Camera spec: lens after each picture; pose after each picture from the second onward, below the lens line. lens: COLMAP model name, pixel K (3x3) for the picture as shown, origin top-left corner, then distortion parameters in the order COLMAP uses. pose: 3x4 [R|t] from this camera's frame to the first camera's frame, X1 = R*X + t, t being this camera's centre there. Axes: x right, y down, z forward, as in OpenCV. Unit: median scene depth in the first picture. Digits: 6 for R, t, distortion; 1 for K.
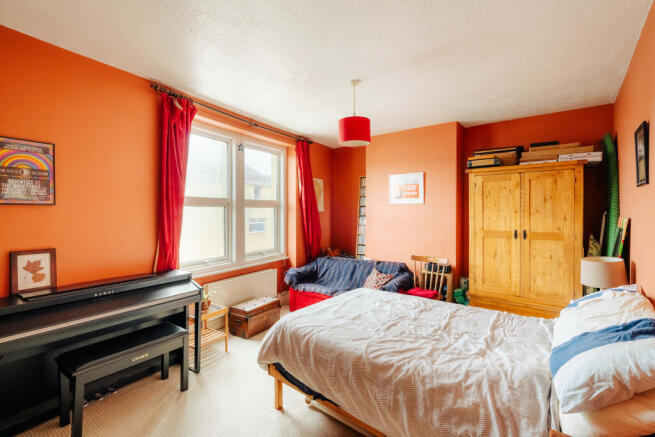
lens RADIAL K [[298.4, 0, 323.9], [0, 298.4, 216.6], [0, 0, 1]] dist [-0.006546, 0.003243]
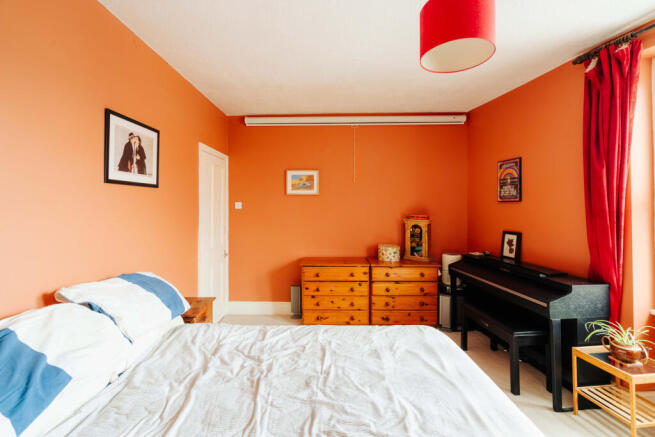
lens RADIAL K [[298.4, 0, 327.6], [0, 298.4, 203.6], [0, 0, 1]] dist [-0.006546, 0.003243]
pose [[-0.768899, -0.010019, -0.639292, 0.418336], [-0.012413, 0.999923, -0.000740, -0.010170], [0.639250, 0.007366, -0.768964, 0.938129]]
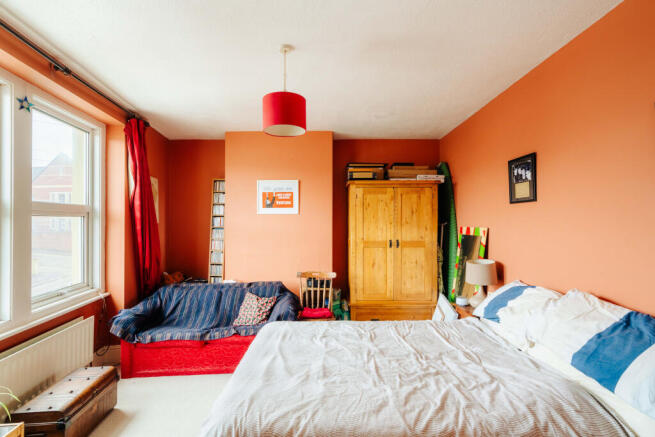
lens RADIAL K [[298.4, 0, 322.0], [0, 298.4, 222.1], [0, 0, 1]] dist [-0.006546, 0.003243]
pose [[0.784538, 0.000963, 0.620080, -0.216111], [0.011208, 0.999813, -0.015733, -0.004582], [-0.619979, 0.019293, 0.784381, 0.280892]]
